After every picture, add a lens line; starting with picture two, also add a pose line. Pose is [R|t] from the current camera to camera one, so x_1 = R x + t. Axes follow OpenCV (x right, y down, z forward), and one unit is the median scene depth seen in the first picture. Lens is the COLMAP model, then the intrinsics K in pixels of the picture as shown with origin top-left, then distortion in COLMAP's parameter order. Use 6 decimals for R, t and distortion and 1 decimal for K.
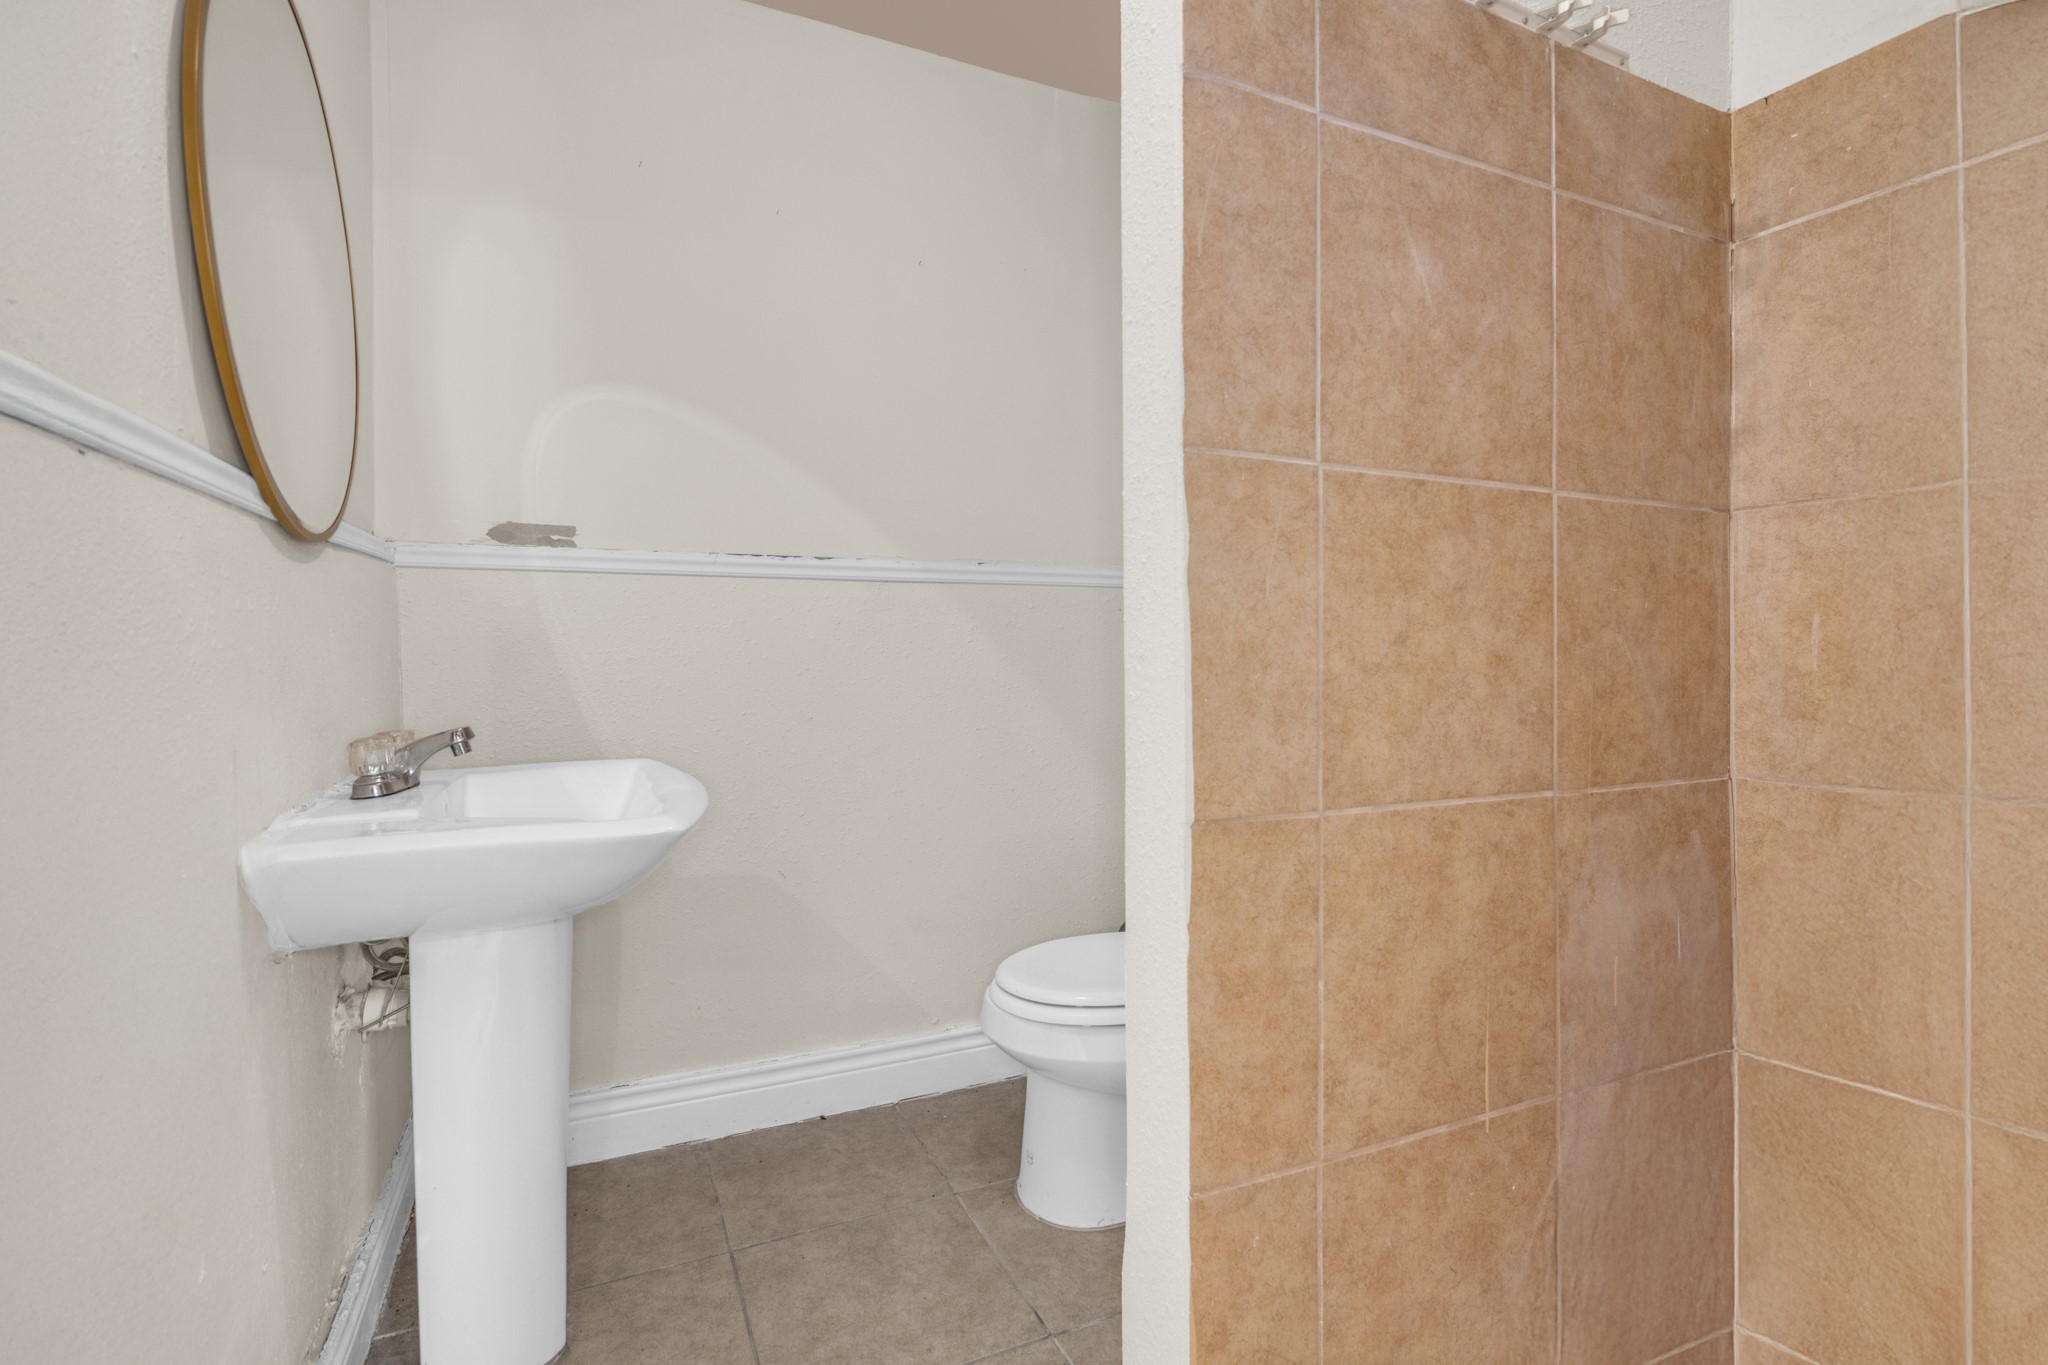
lens RADIAL K [[934.6, 0, 1023.4], [0, 934.6, 672.8], [0, 0, 1]] dist [-0.005752, -0.000203]
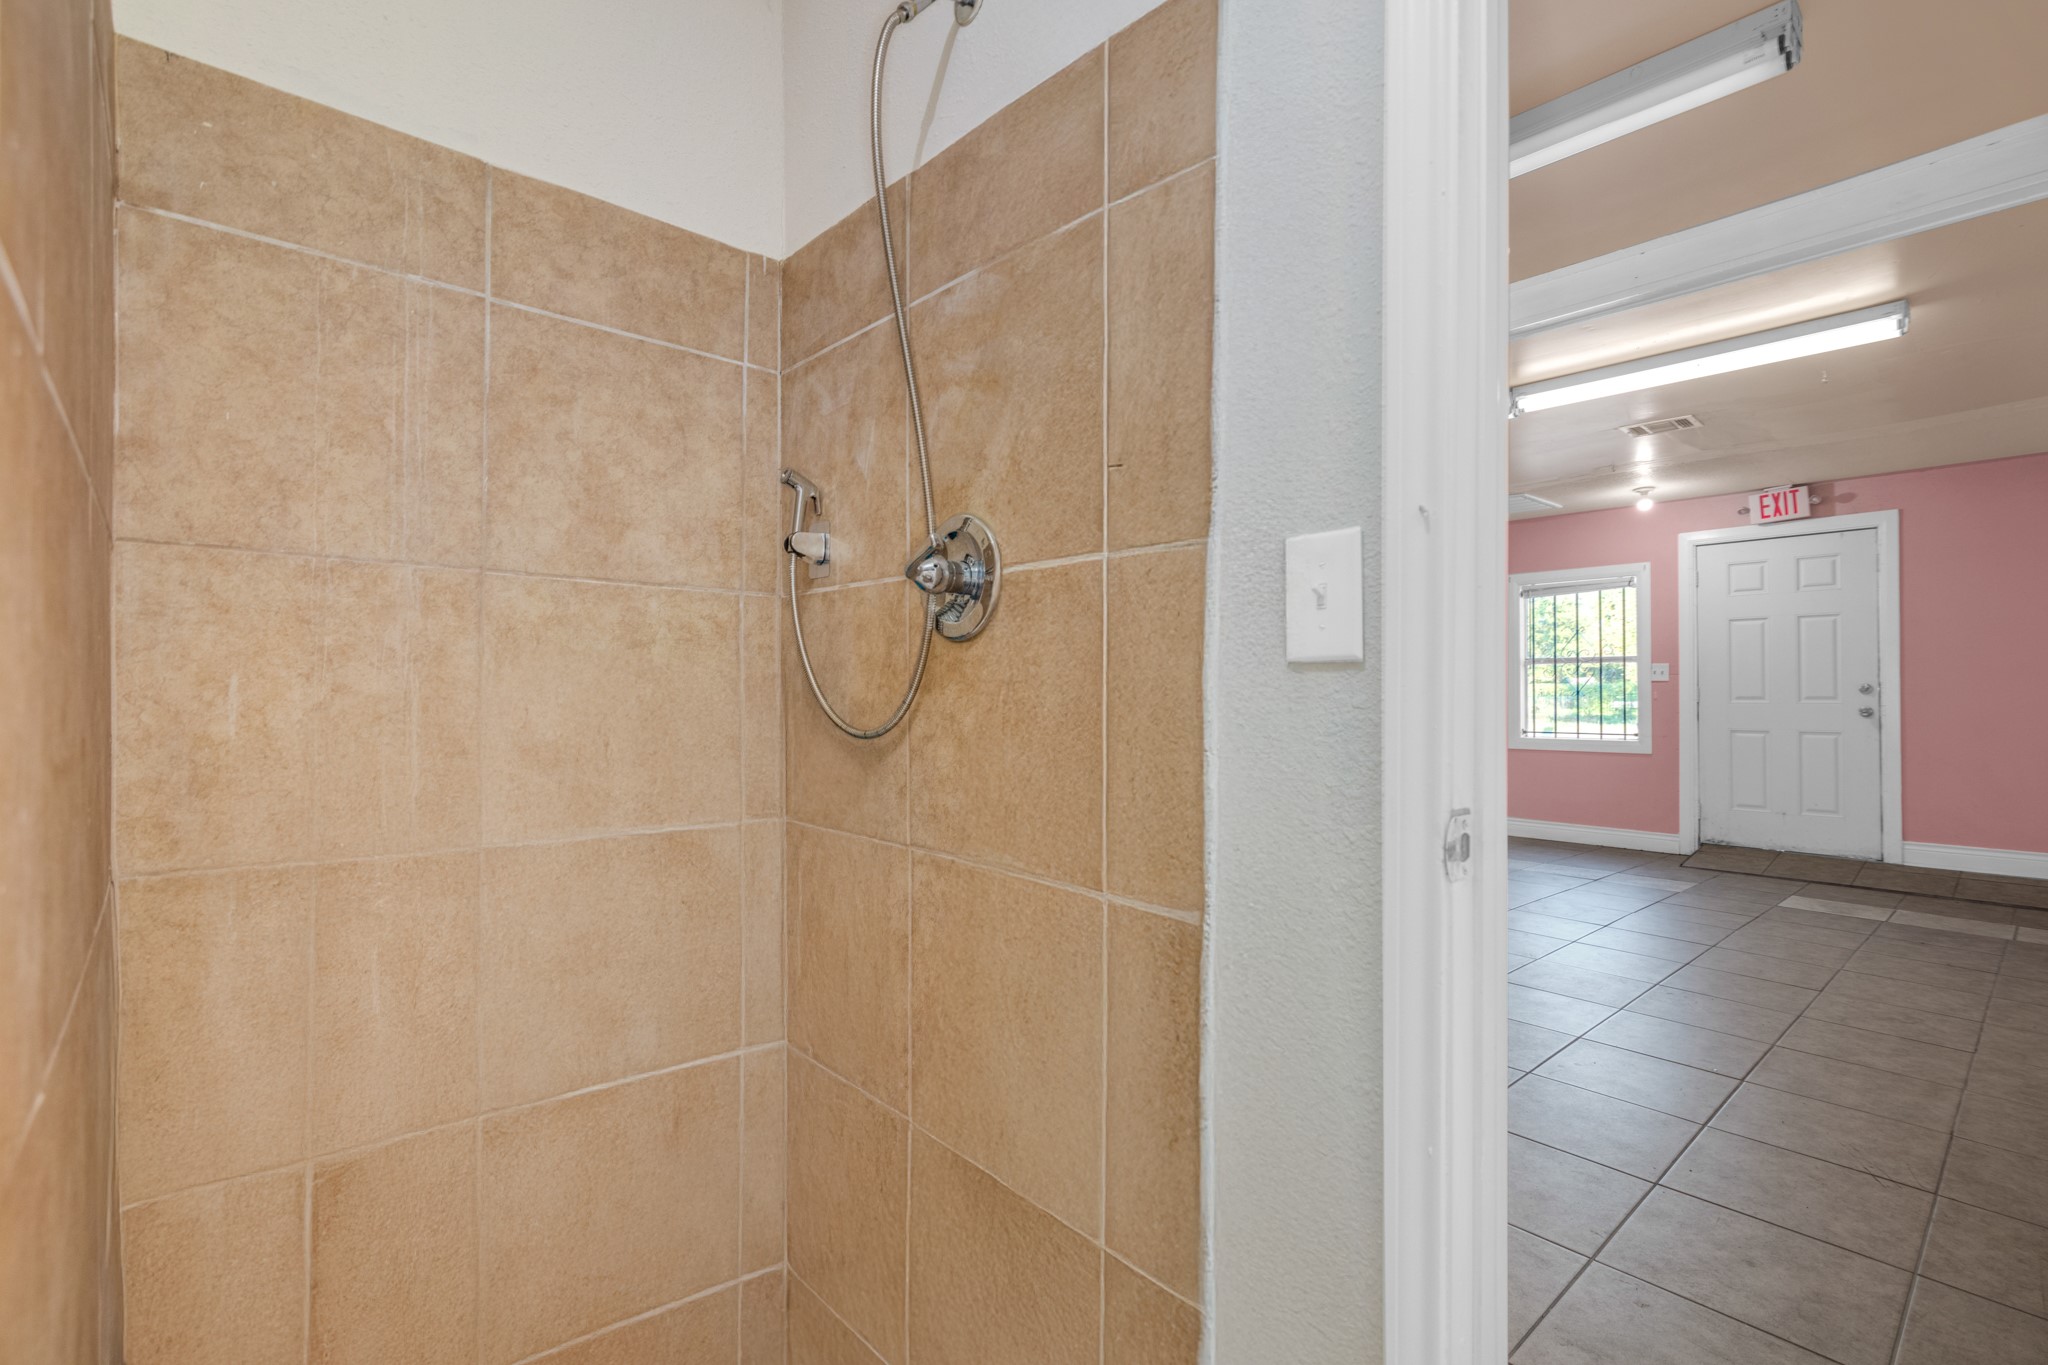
lens RADIAL K [[934.6, 0, 1024.8], [0, 934.6, 666.3], [0, 0, 1]] dist [-0.005752, -0.000203]
pose [[-0.297833, 0.001839, 0.954616, -0.222238], [0.007338, 0.999973, 0.000363, -0.064522], [-0.954590, 0.007113, -0.297838, 0.522212]]
